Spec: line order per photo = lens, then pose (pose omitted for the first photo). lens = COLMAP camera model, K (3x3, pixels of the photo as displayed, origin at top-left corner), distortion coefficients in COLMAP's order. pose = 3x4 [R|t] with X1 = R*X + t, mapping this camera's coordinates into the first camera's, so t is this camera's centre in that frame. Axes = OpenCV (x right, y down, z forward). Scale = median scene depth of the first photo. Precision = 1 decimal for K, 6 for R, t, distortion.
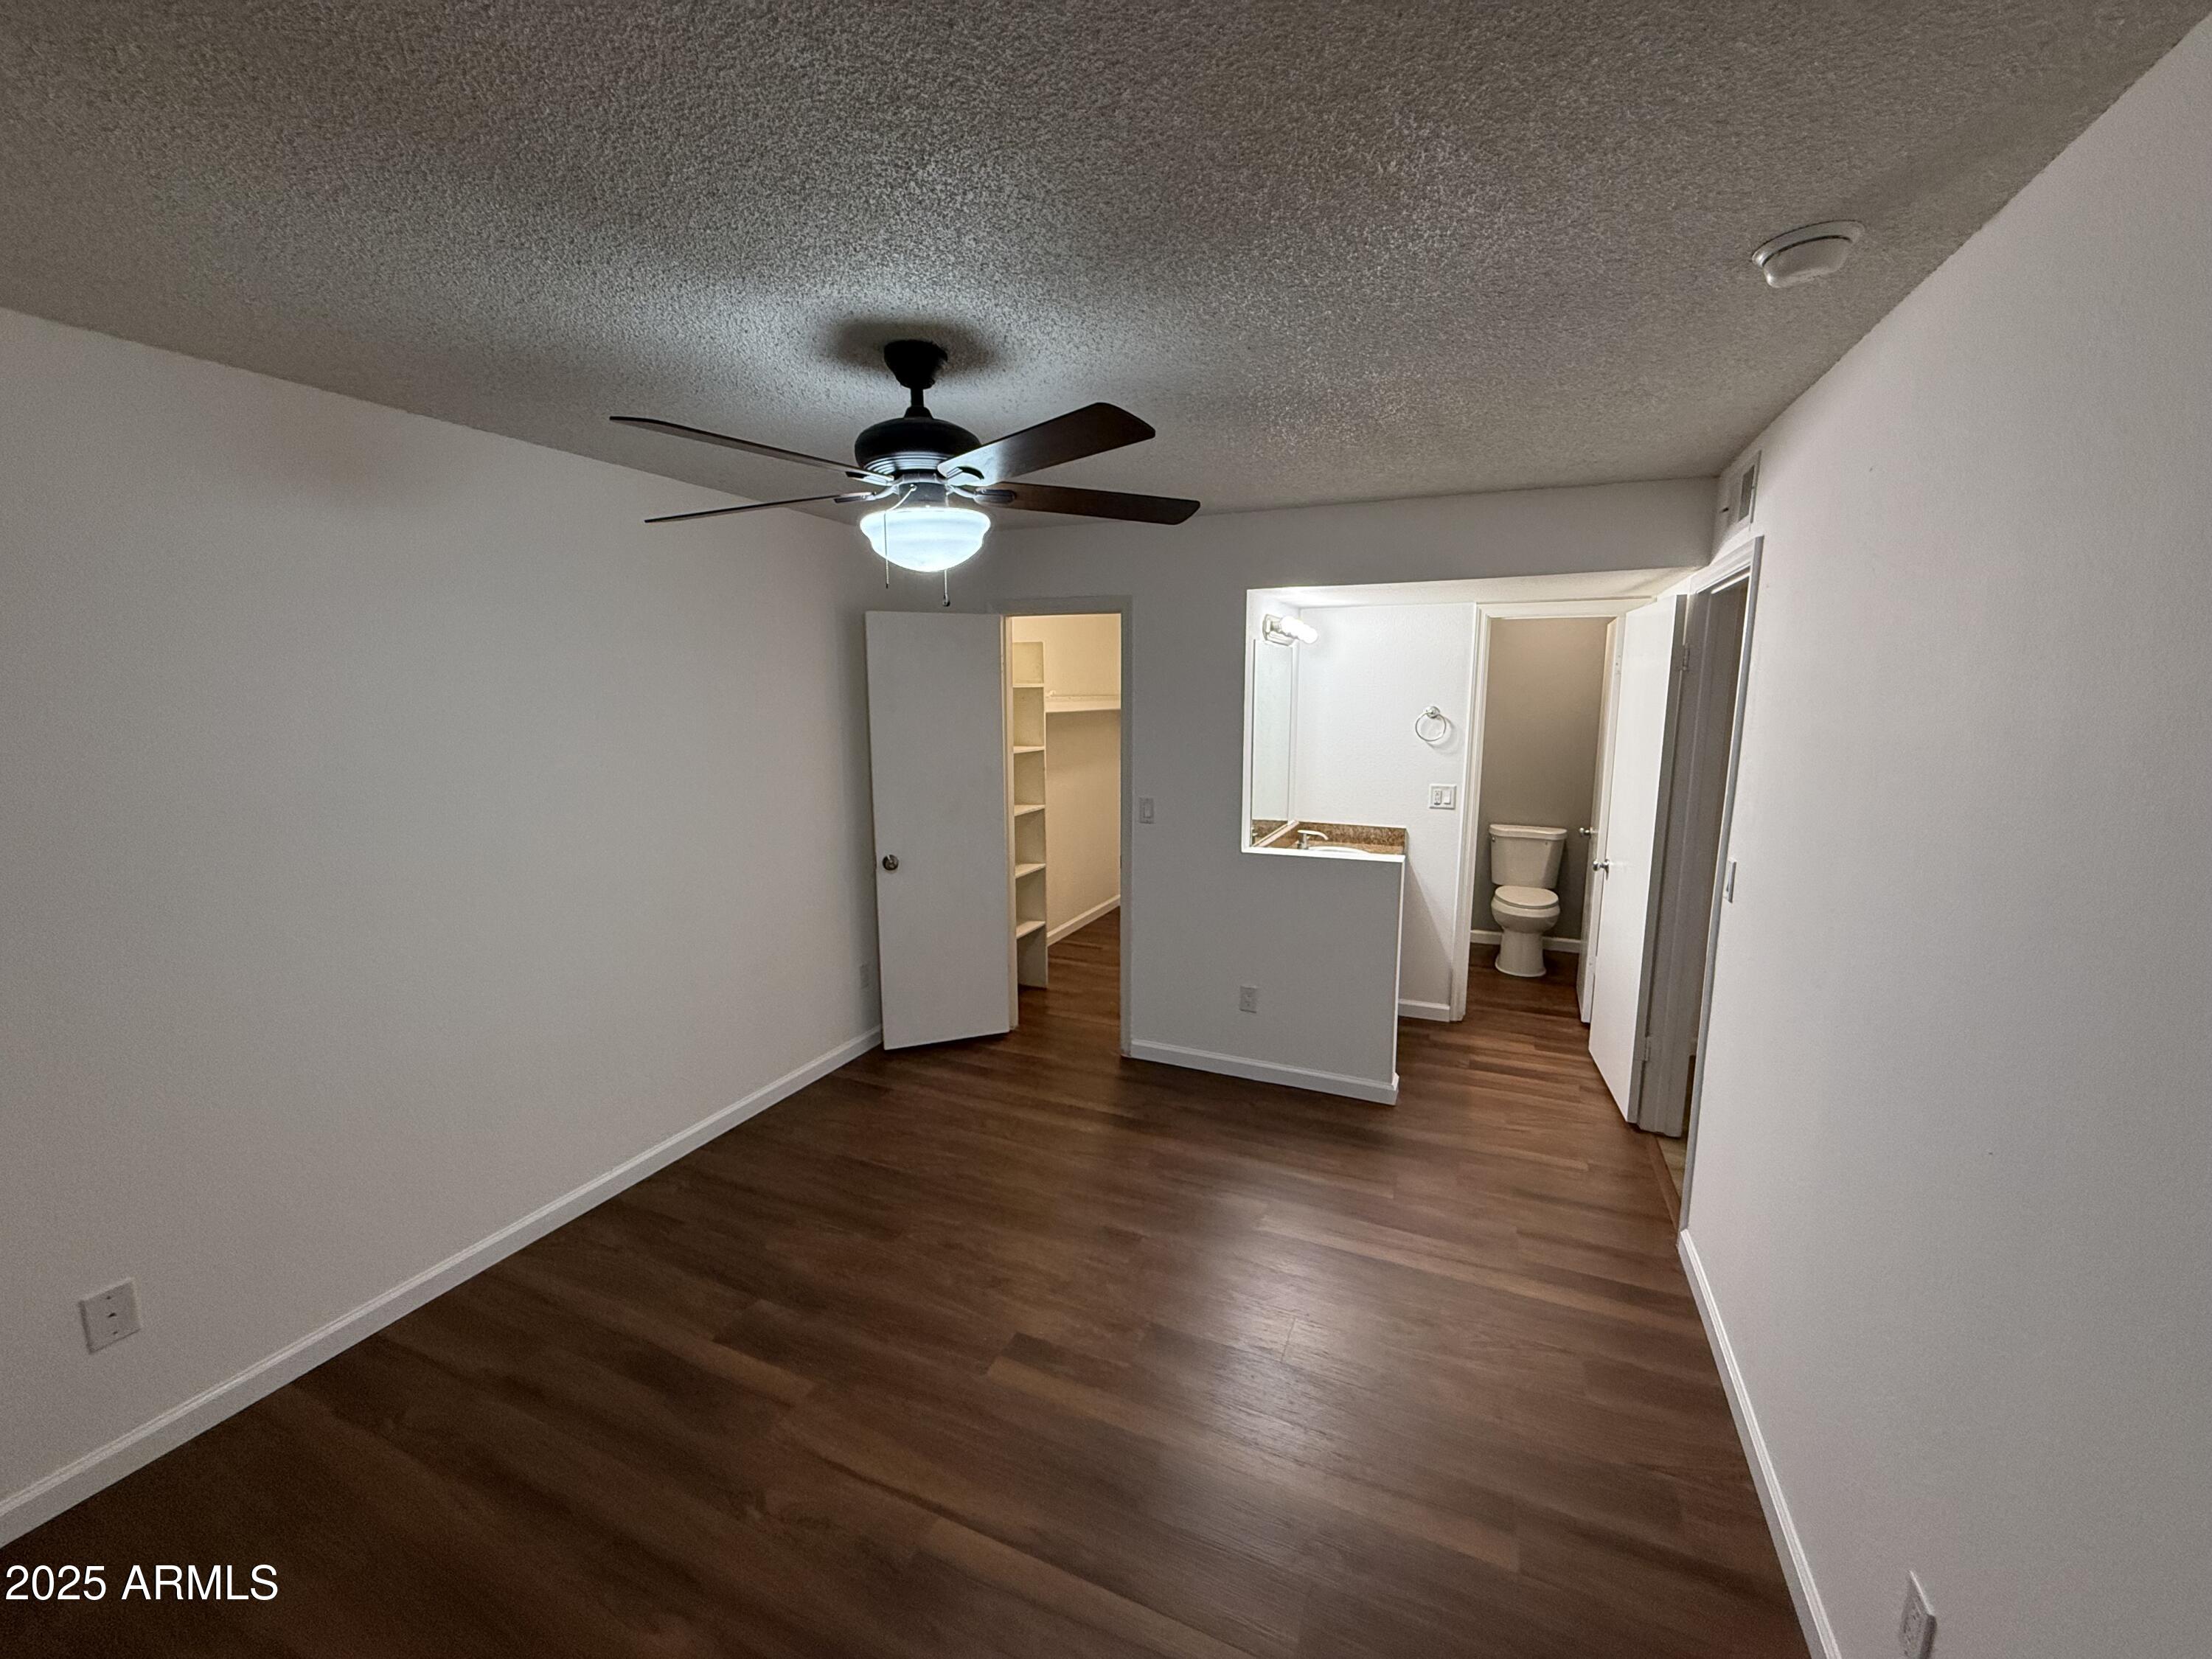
lens RADIAL K [[886.4, 0, 1103.5], [0, 886.4, 828.3], [0, 0, 1]] dist [-0.000868, -0.000226]
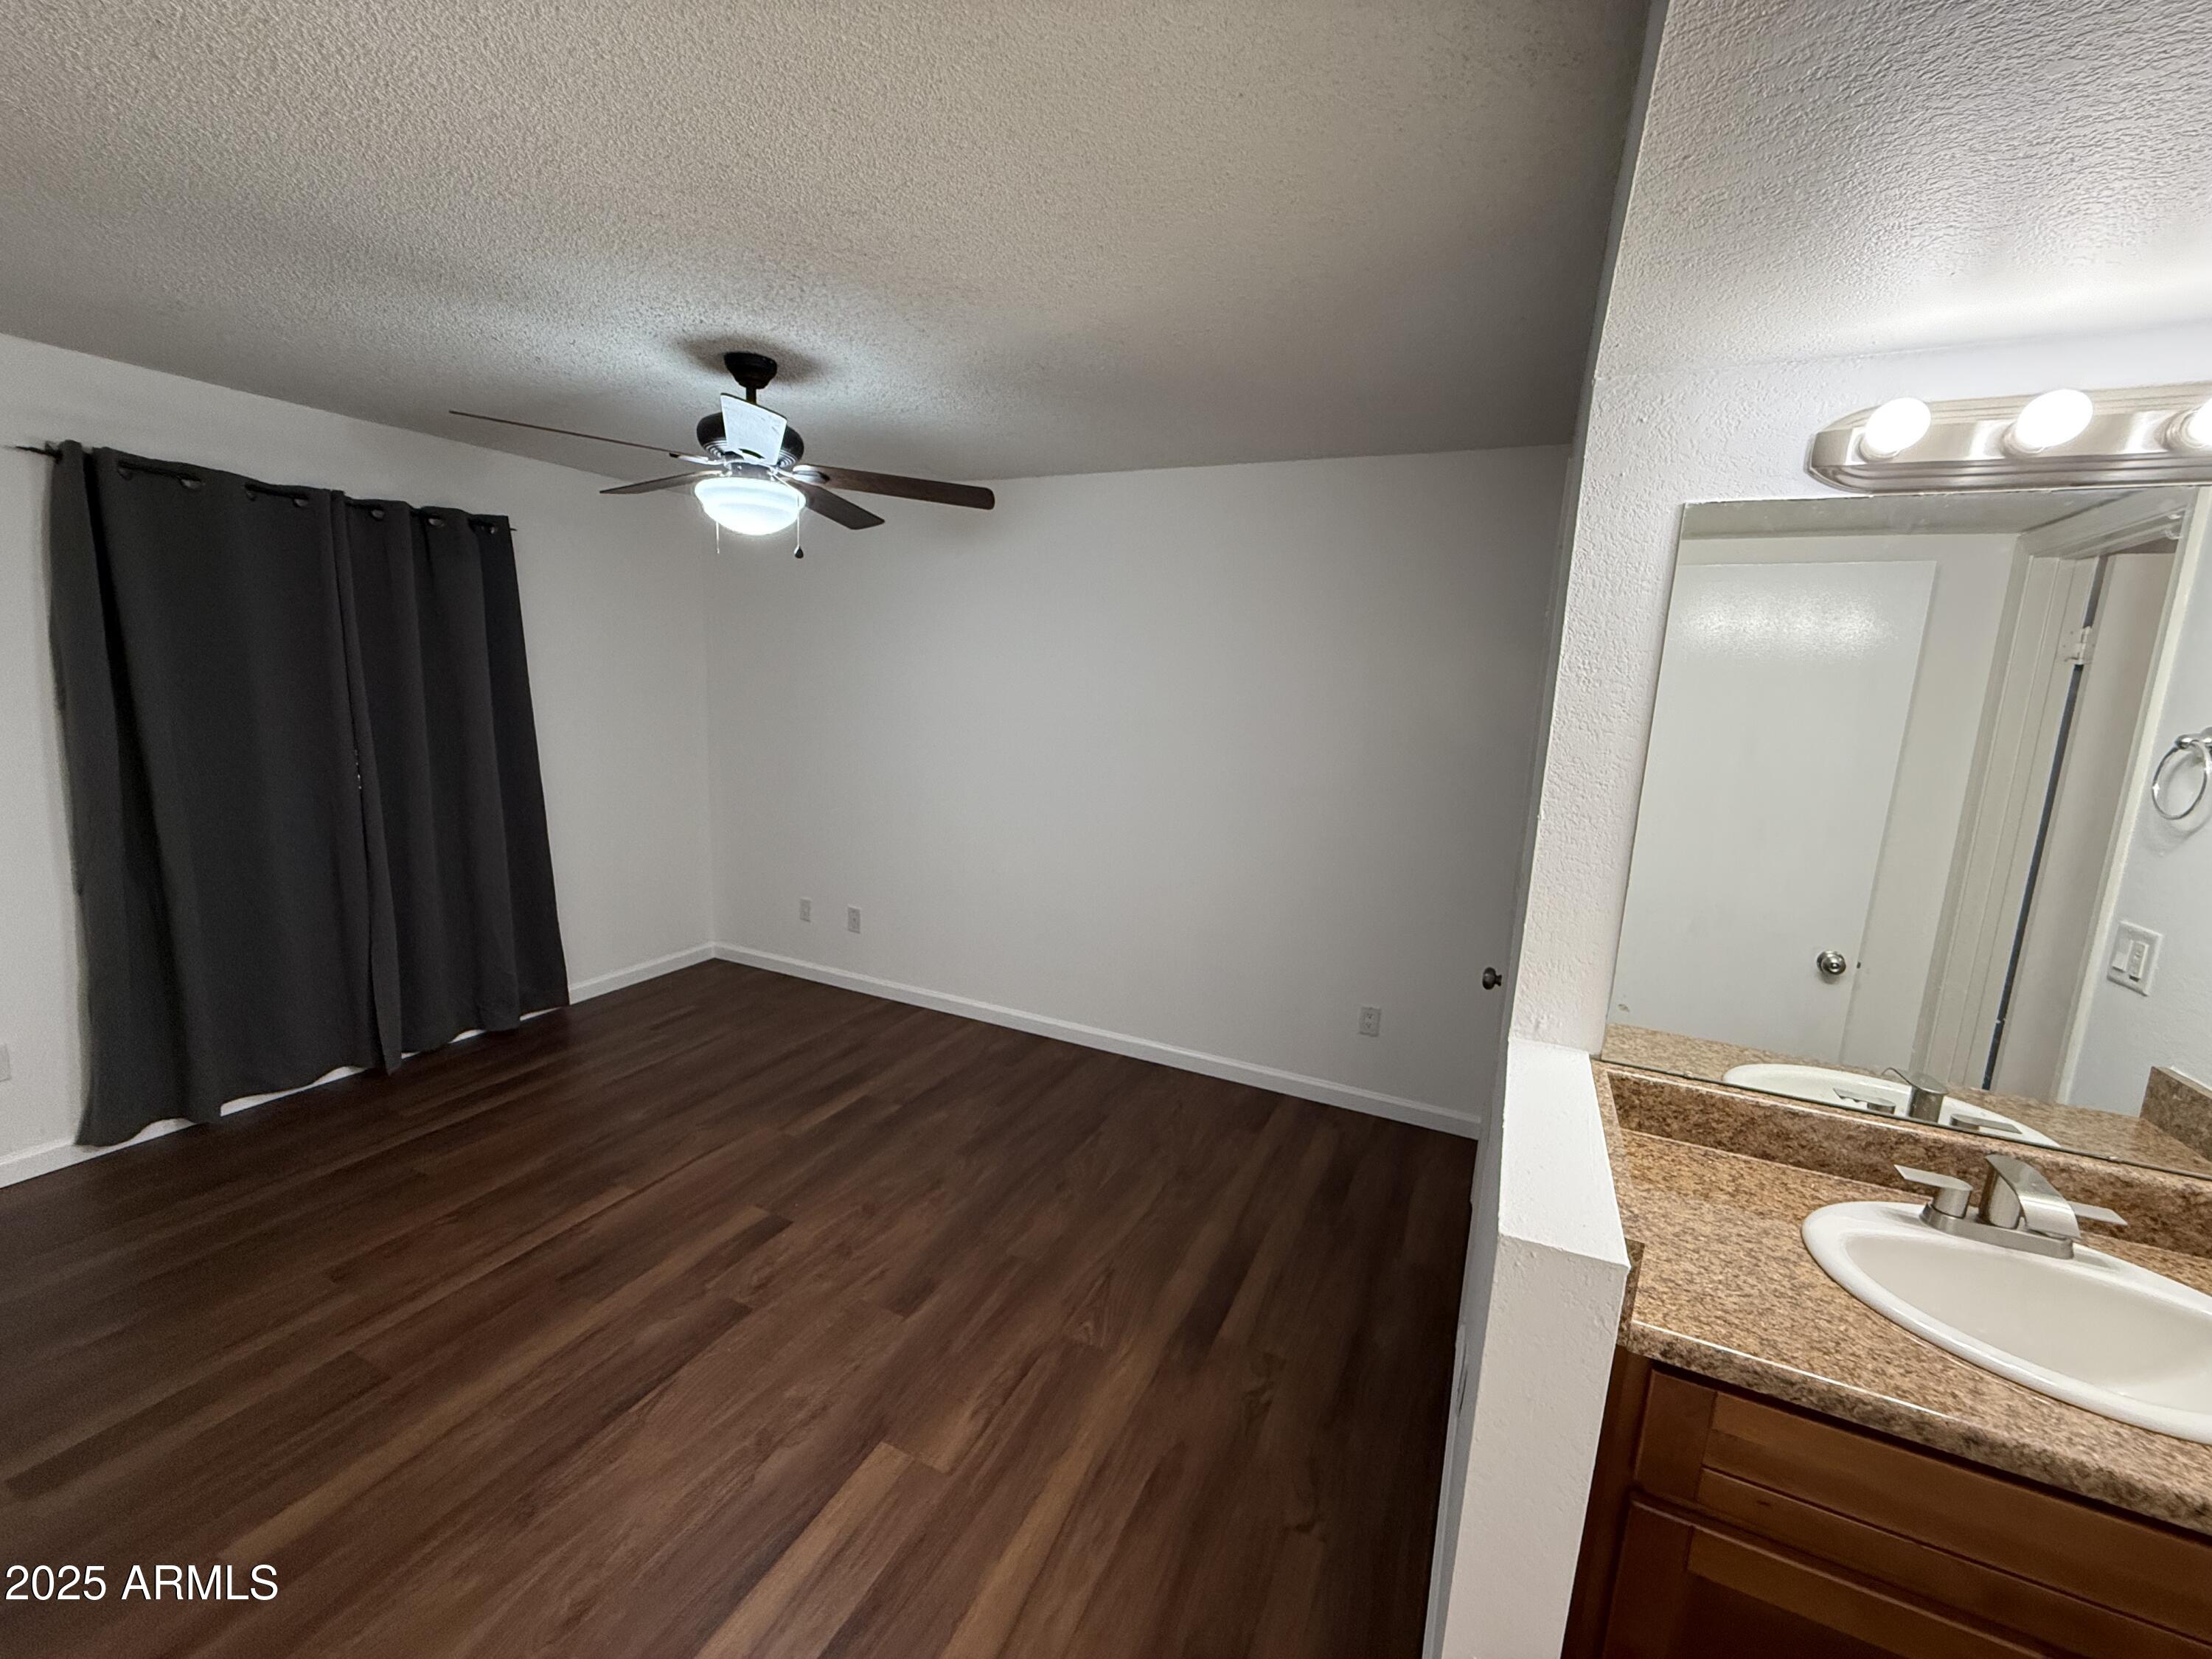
lens RADIAL K [[886.4, 0, 1103.5], [0, 886.4, 828.3], [0, 0, 1]] dist [-0.000868, -0.000226]
pose [[-0.031052, 0.164102, -0.985955, 0.634743], [-0.202200, 0.965003, 0.166983, -0.113544], [0.978852, 0.204546, 0.003216, 0.908801]]
